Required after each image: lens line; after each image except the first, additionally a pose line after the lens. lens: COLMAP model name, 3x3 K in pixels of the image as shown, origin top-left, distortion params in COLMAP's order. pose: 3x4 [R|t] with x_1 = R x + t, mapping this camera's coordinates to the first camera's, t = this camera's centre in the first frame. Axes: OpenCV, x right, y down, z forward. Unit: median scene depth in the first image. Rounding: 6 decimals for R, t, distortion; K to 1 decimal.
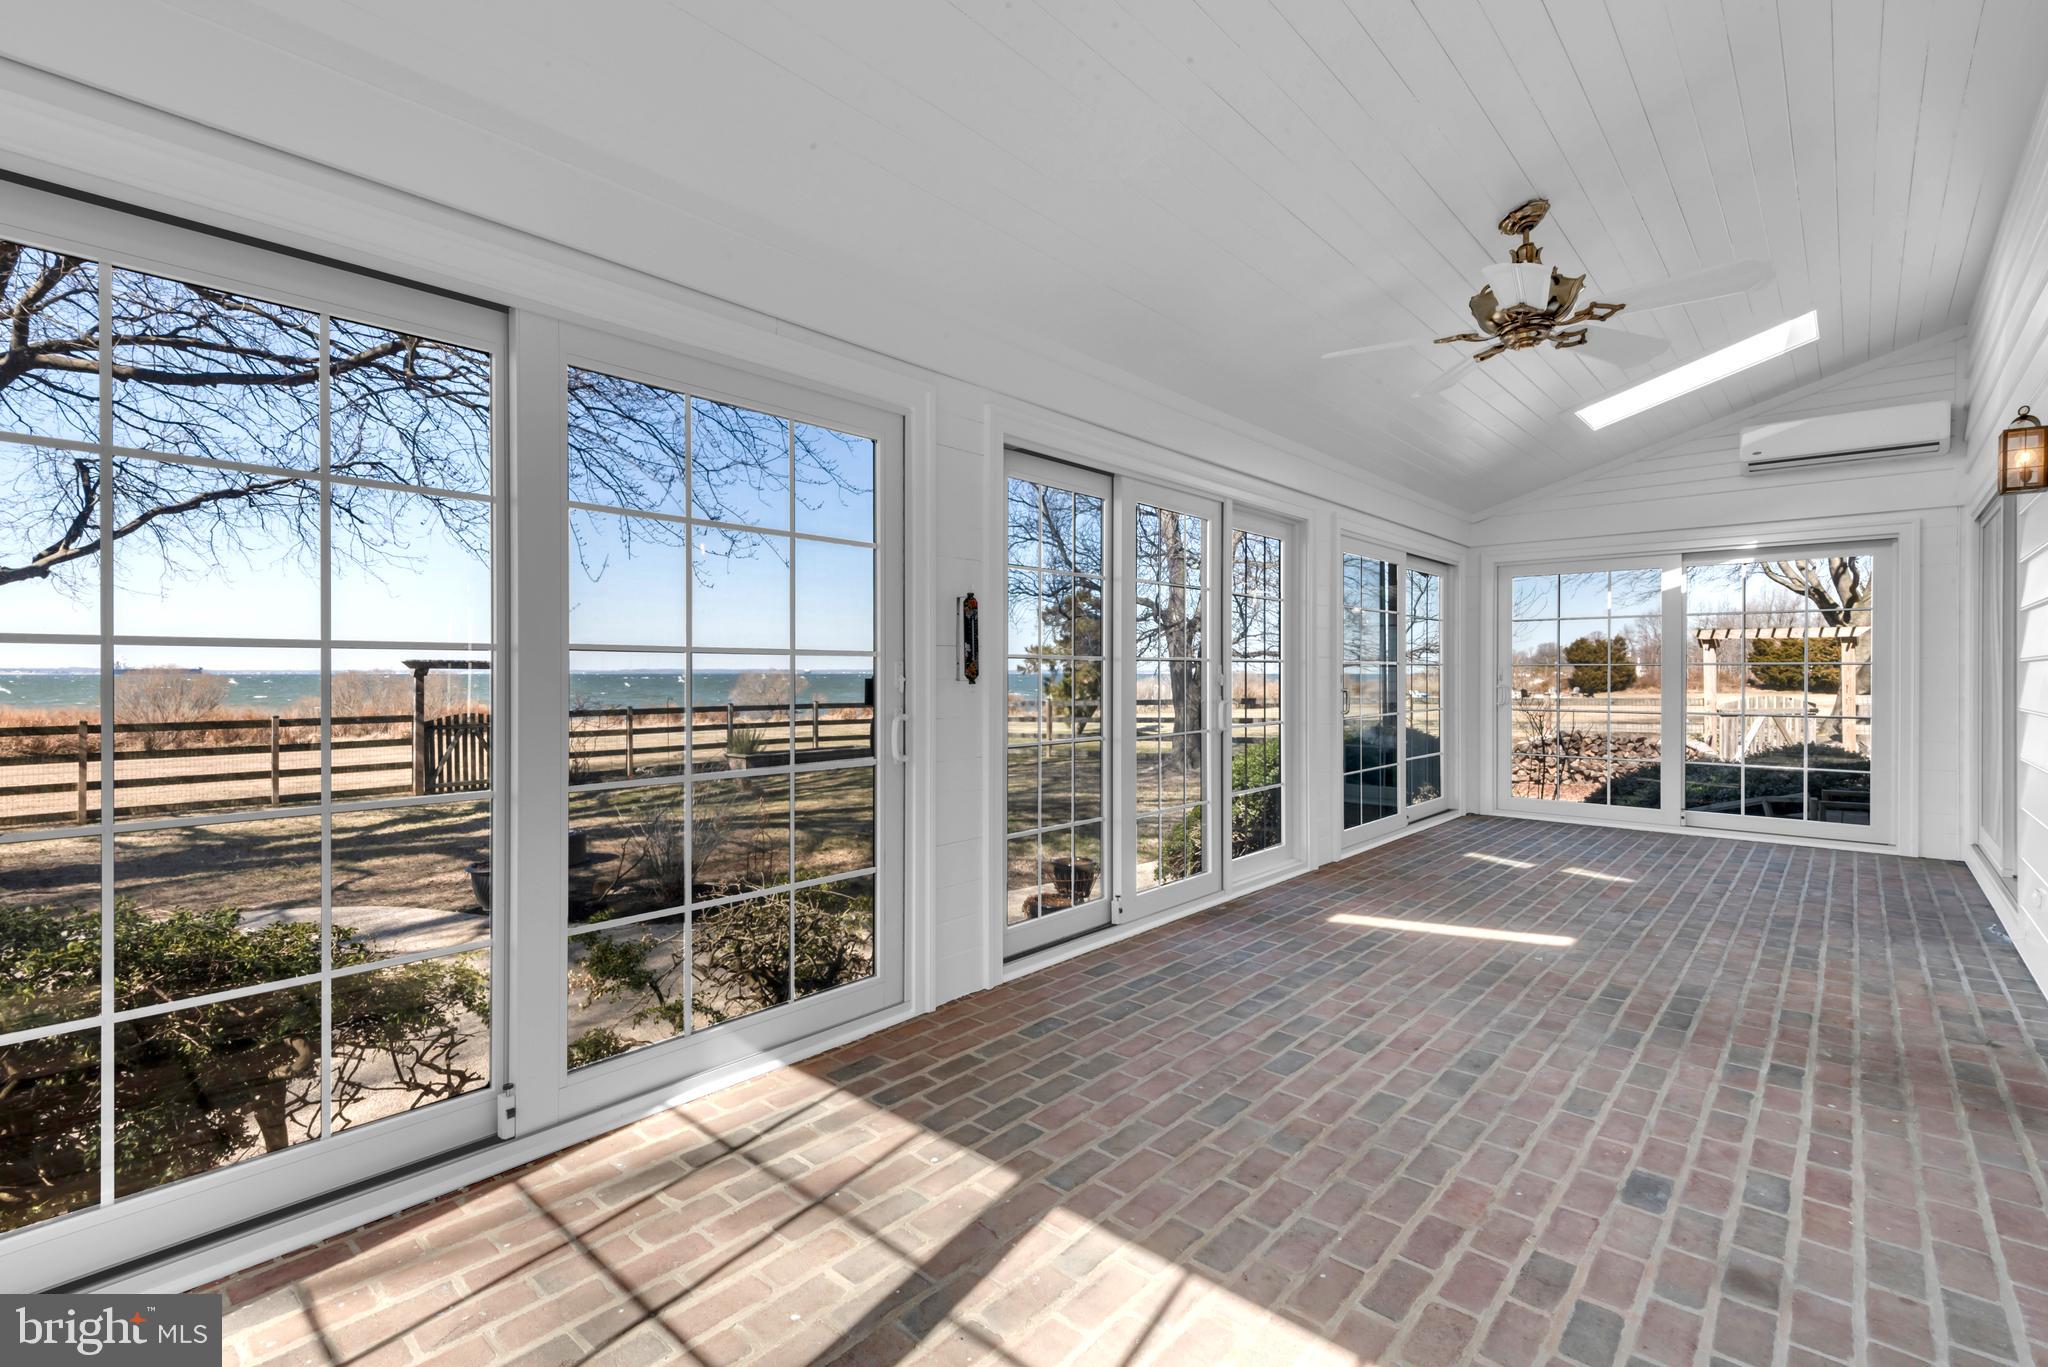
lens RADIAL K [[939.6, 0, 1014.0], [0, 939.6, 673.5], [0, 0, 1]] dist [-0.002309, -0.000126]
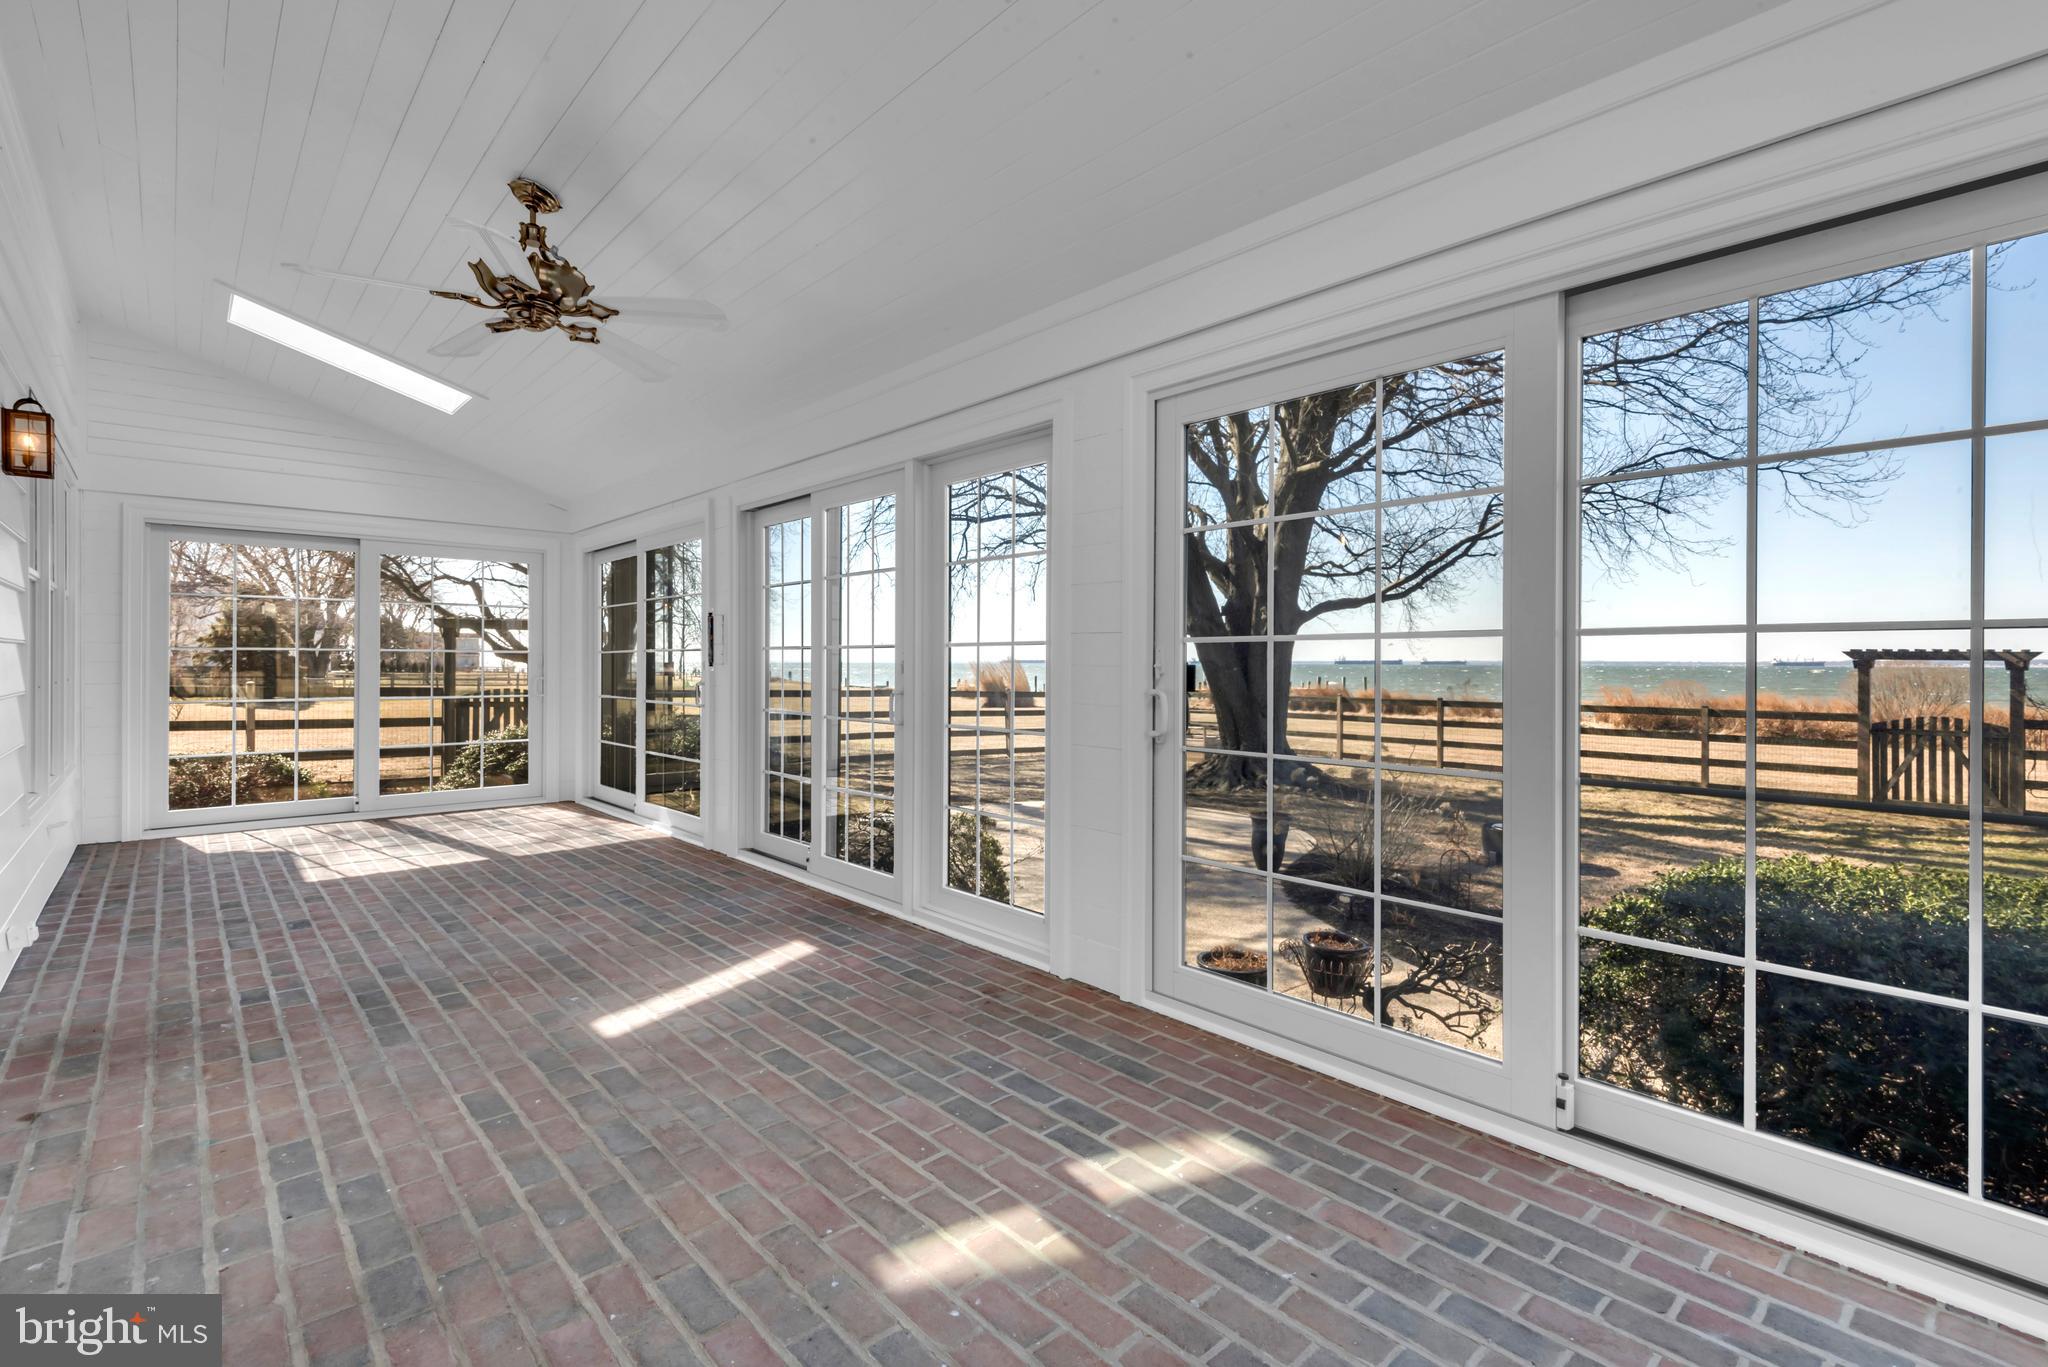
lens RADIAL K [[939.6, 0, 1014.1], [0, 939.6, 673.9], [0, 0, 1]] dist [-0.002309, -0.000126]
pose [[-0.109788, 0.012850, -0.993872, 1.308170], [-0.005283, 0.999895, 0.013511, 0.000425], [0.993941, 0.006734, -0.109709, 1.440396]]
